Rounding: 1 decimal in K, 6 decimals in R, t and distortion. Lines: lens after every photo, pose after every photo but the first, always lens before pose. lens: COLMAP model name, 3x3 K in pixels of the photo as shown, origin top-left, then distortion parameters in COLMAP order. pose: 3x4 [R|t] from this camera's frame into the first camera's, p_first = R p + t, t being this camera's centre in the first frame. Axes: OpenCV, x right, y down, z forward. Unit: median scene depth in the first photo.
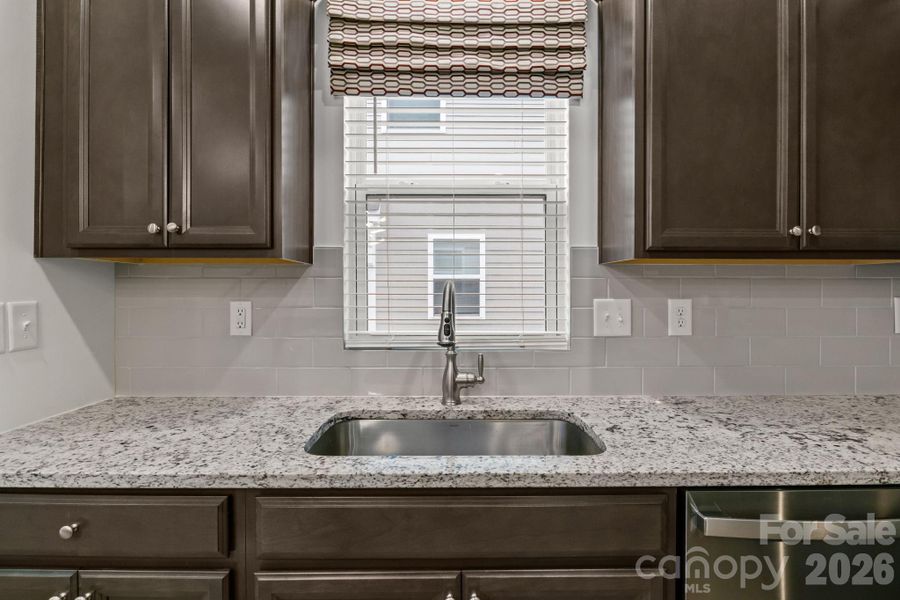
lens RADIAL K [[446.3, 0, 454.8], [0, 446.3, 292.7], [0, 0, 1]] dist [-0.002315, -0.005202]
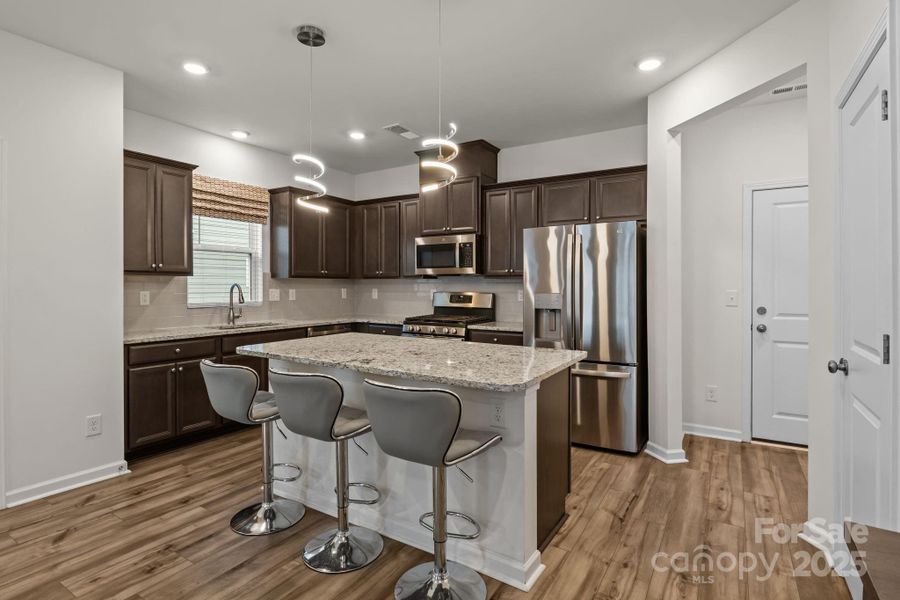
lens RADIAL K [[446.3, 0, 450.0], [0, 446.3, 288.6], [0, 0, 1]] dist [-0.002315, -0.005202]
pose [[0.540385, -0.005816, 0.841398, -1.692754], [0.005268, 0.999980, 0.003529, 0.005005], [-0.841402, 0.002525, 0.540404, -1.815065]]
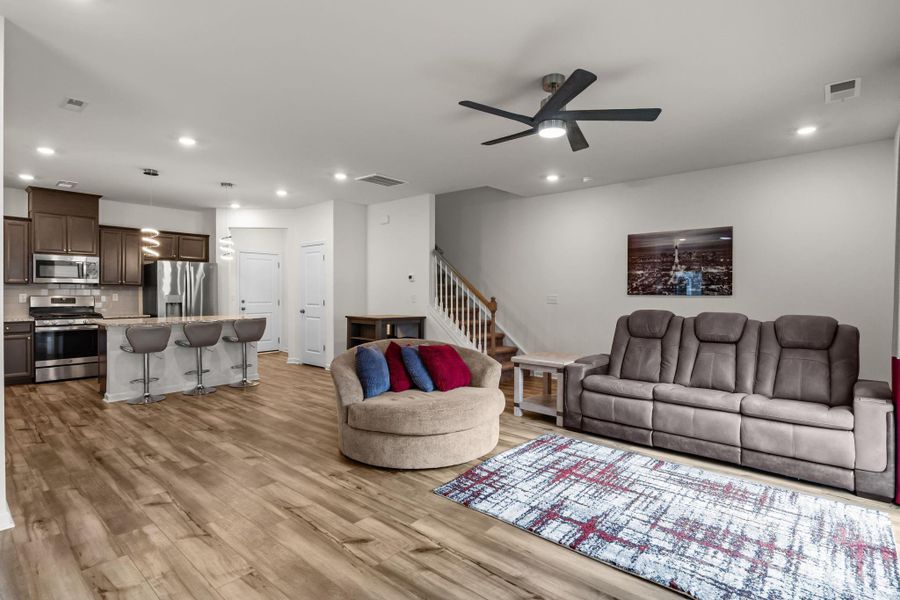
lens RADIAL K [[446.3, 0, 452.7], [0, 446.3, 296.8], [0, 0, 1]] dist [-0.002315, -0.005202]
pose [[-0.749492, -0.008047, 0.661964, -4.779095], [0.002890, 0.999877, 0.015426, -0.003439], [-0.662007, 0.013475, -0.749377, 0.668456]]
